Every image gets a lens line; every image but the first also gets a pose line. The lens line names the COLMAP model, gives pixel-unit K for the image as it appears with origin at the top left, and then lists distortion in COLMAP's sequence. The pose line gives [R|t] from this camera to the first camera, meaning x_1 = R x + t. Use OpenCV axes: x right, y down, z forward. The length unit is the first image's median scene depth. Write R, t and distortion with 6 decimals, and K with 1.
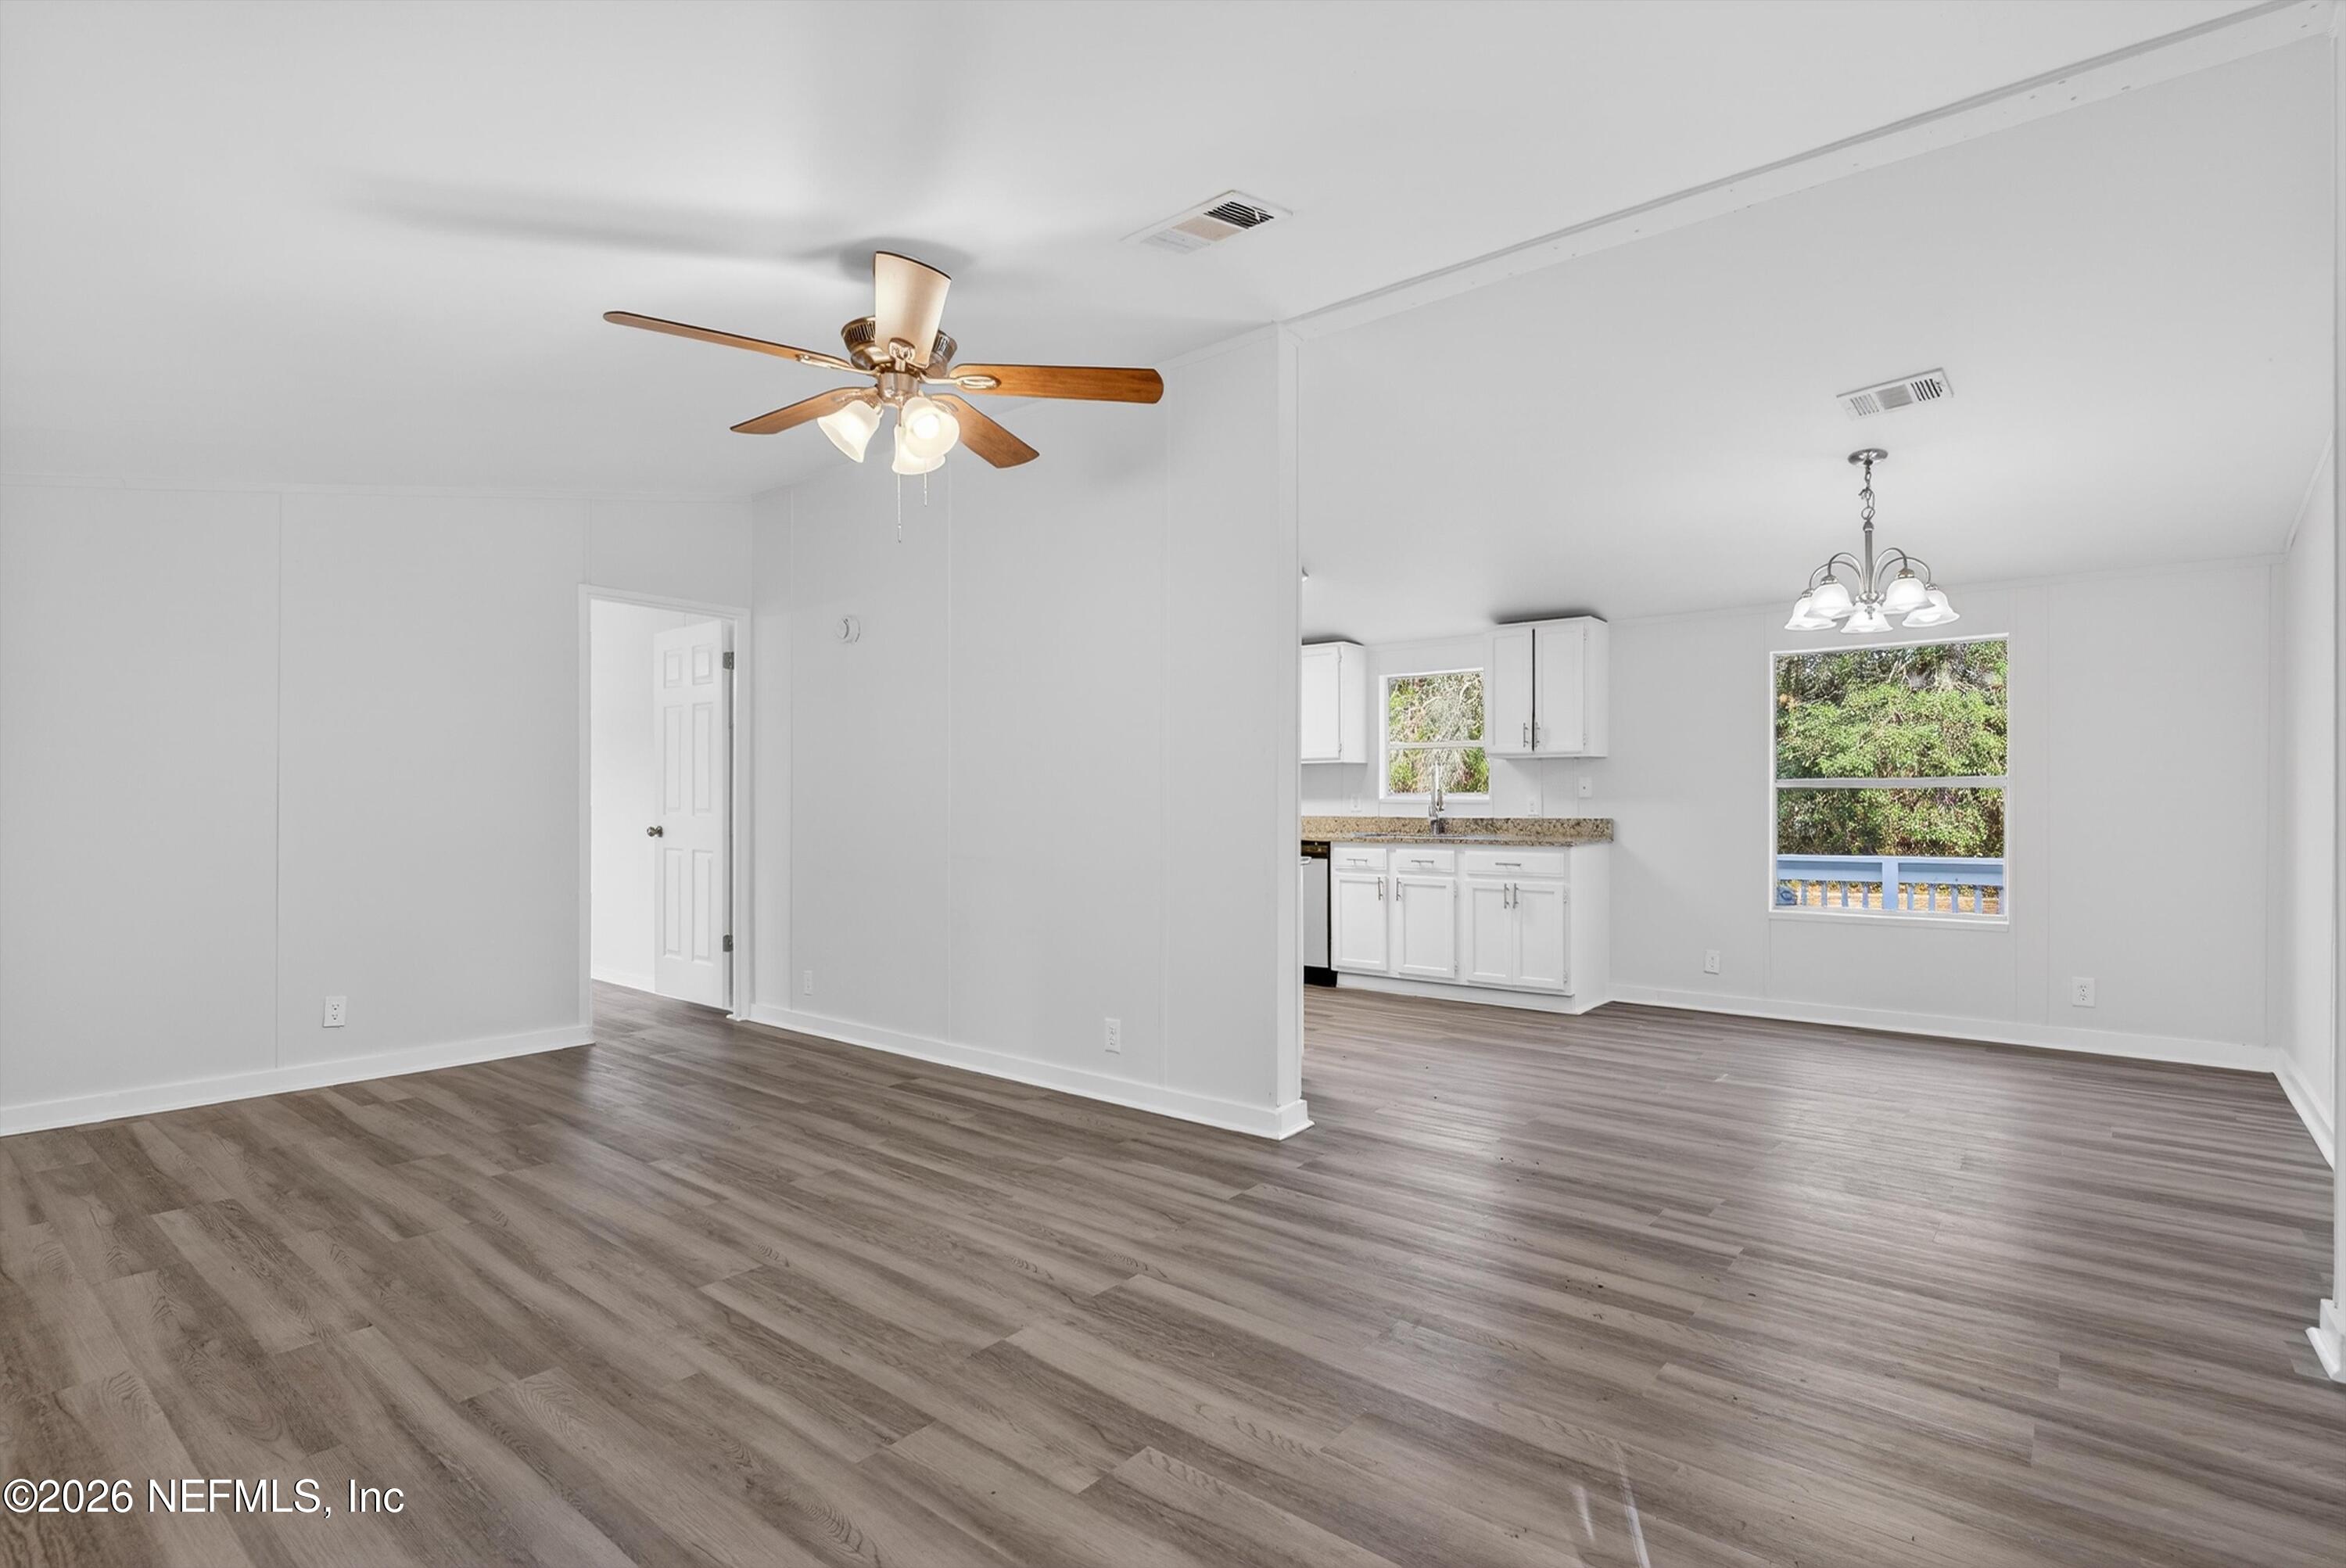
lens RADIAL K [[1132.7, 0, 1173.0], [0, 1132.7, 784.0], [0, 0, 1]] dist [0.003056, 0.000392]
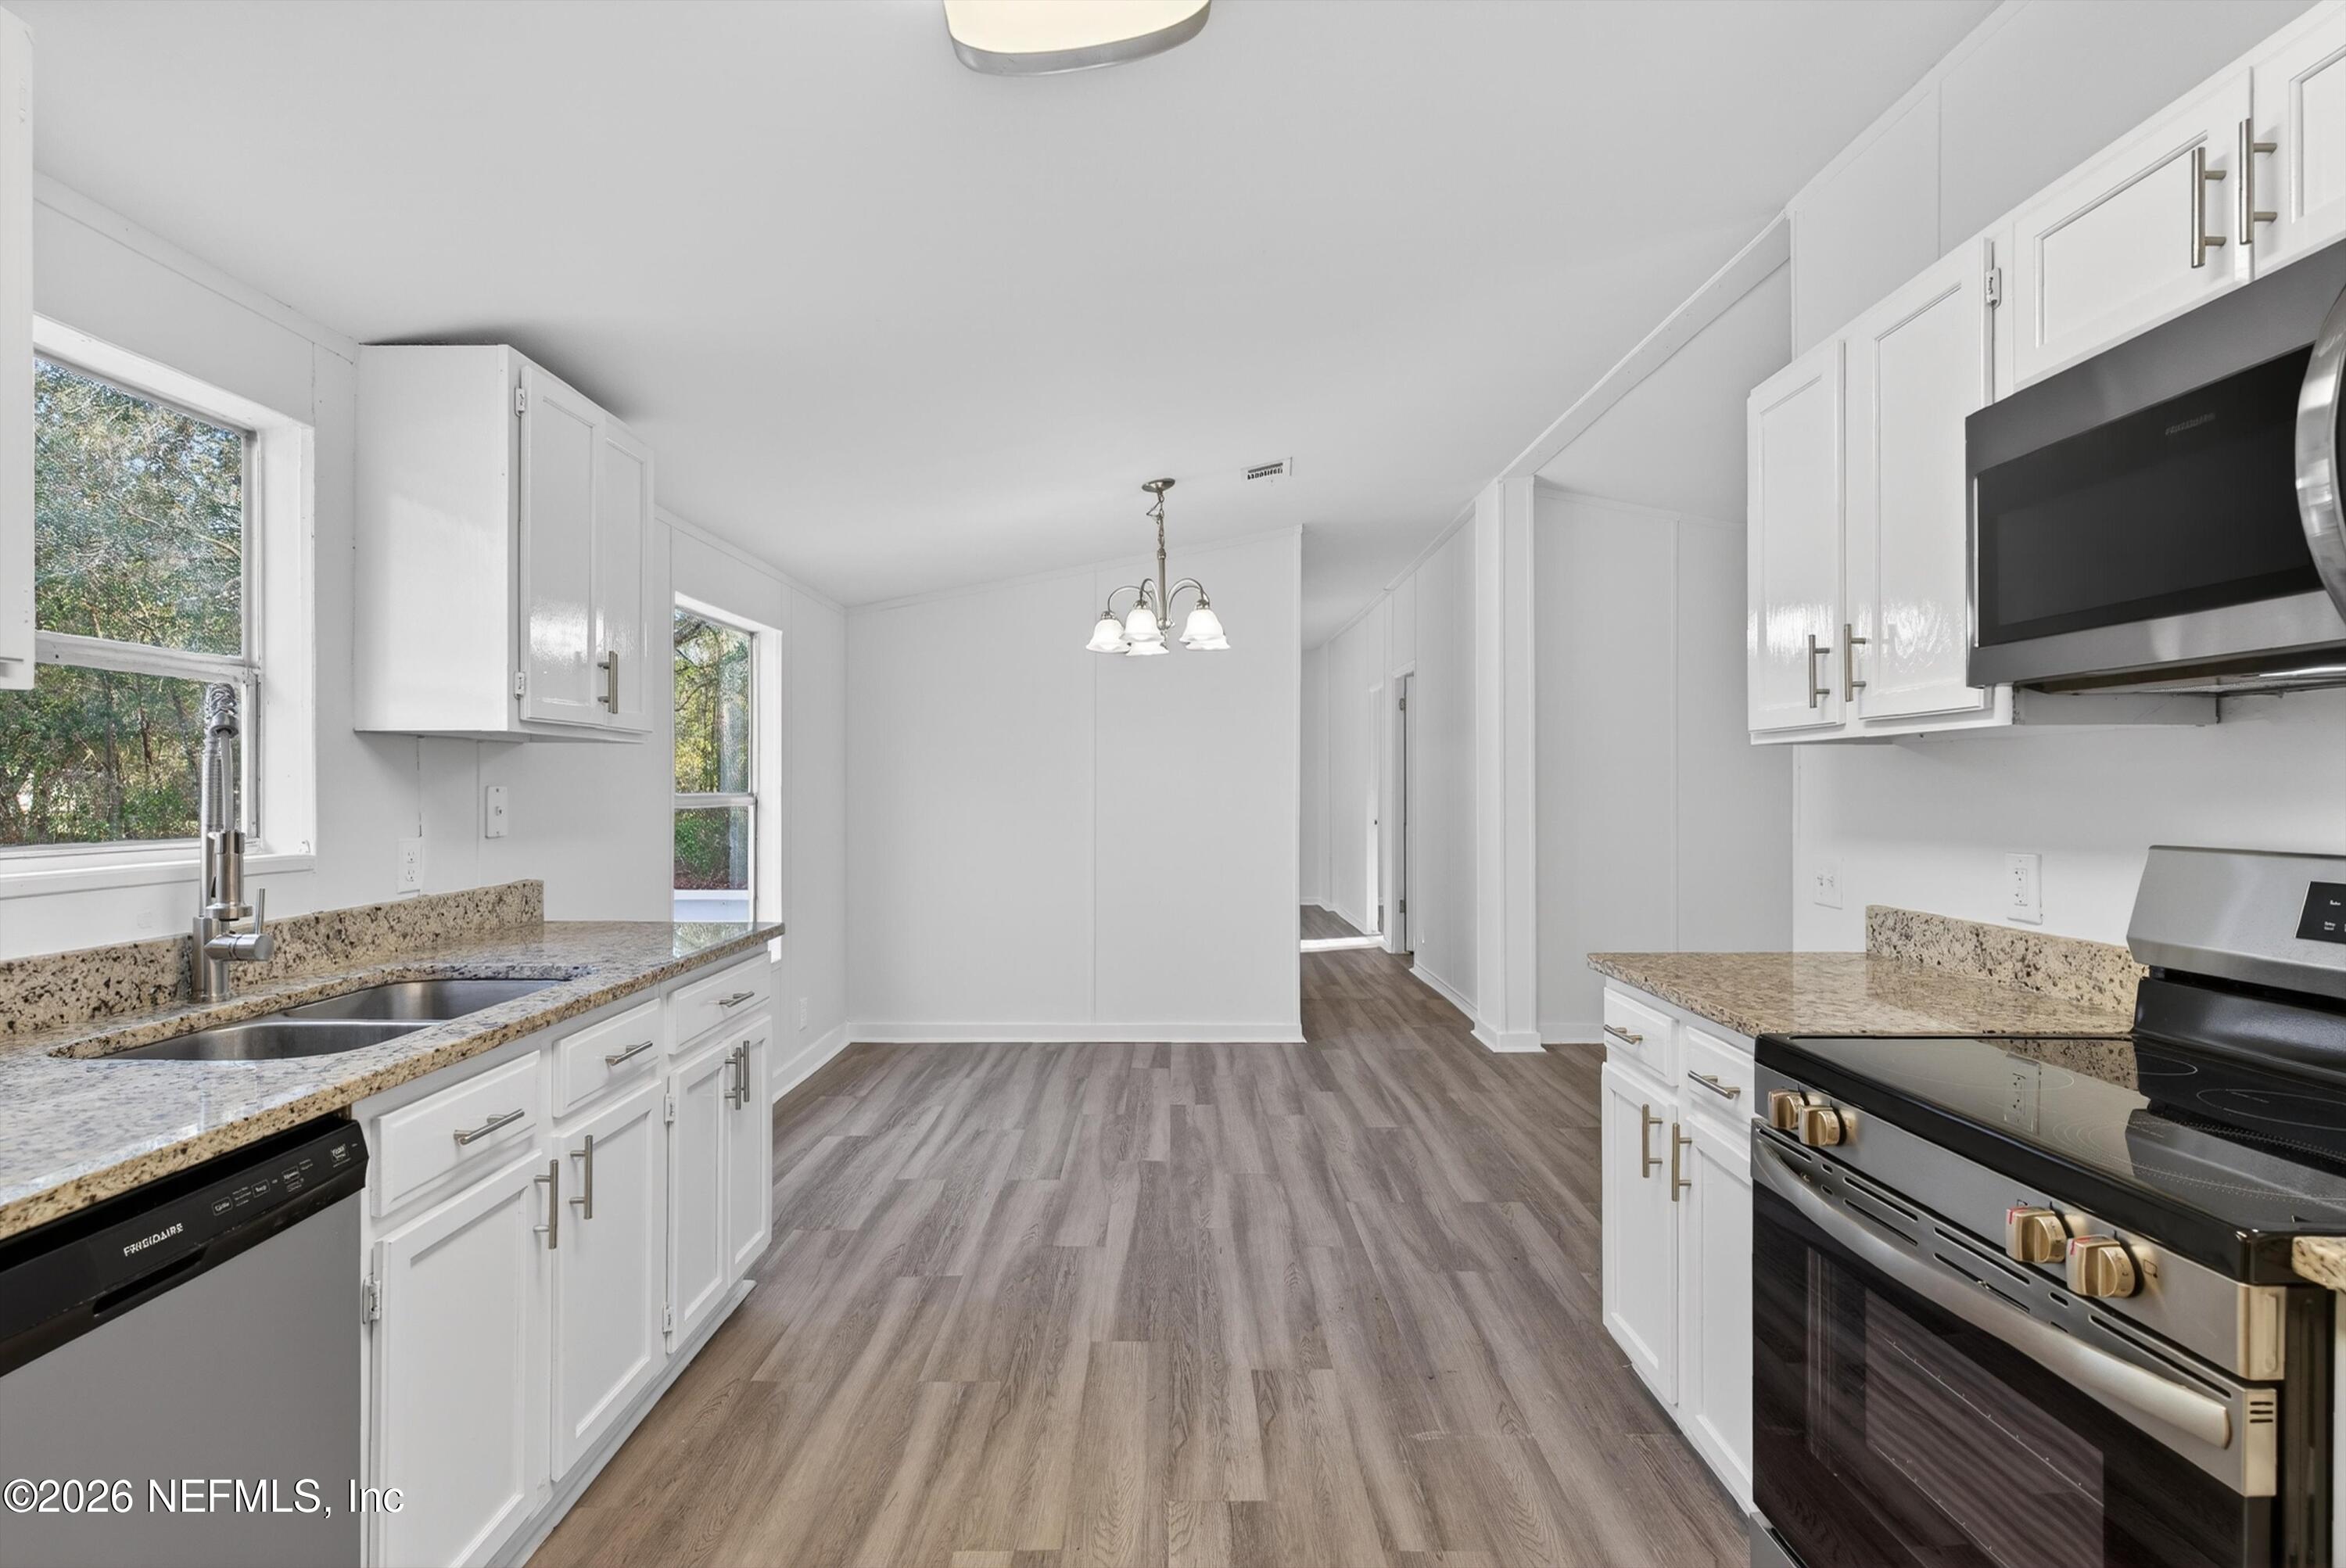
lens RADIAL K [[1132.7, 0, 1173.0], [0, 1132.7, 784.0], [0, 0, 1]] dist [0.003056, 0.000392]
pose [[-0.635437, -0.001647, 0.772151, -0.121782], [-0.014128, 0.999855, -0.009494, -0.006727], [-0.772023, -0.016942, -0.635368, 1.100729]]
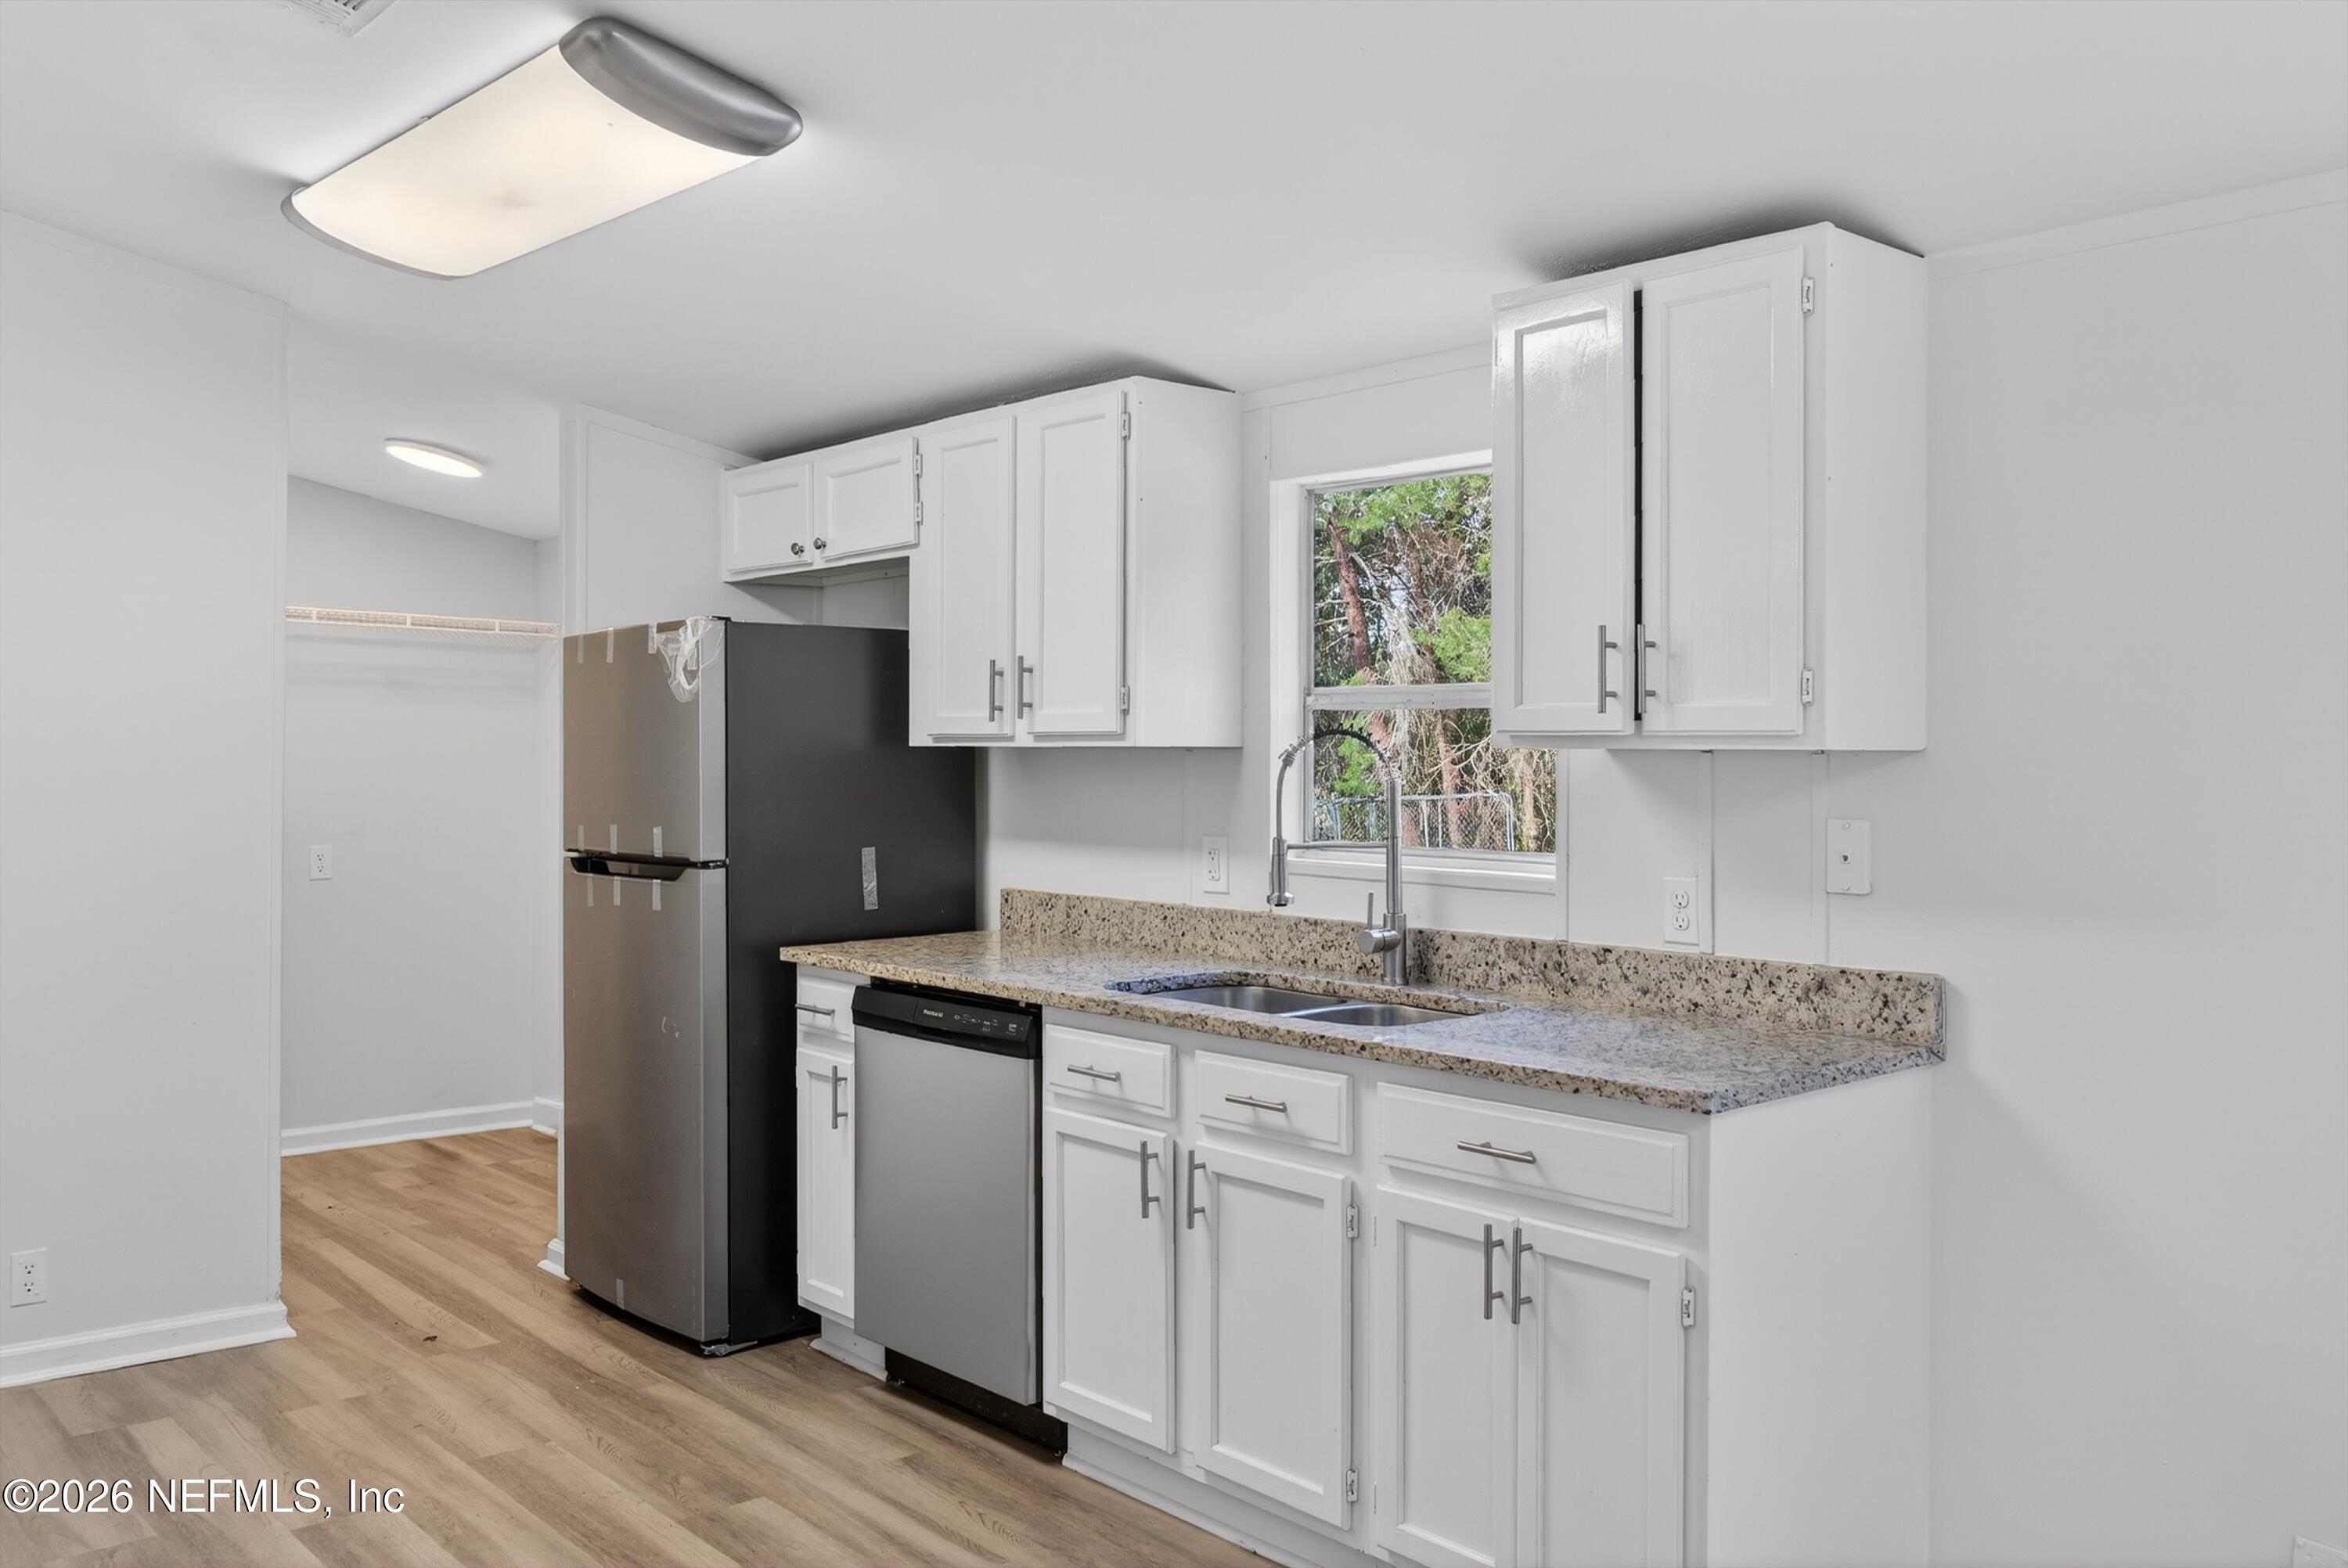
lens RADIAL K [[1909.2, 0, 1174.0], [0, 1909.2, 784.0], [0, 0, 1]] dist [-0.015849, 0.040808]
pose [[0.986399, 0.006408, -0.164246, 0.283690], [-0.001194, 0.999493, 0.031821, -0.030093], [0.164366, -0.031192, 0.985906, 0.524485]]
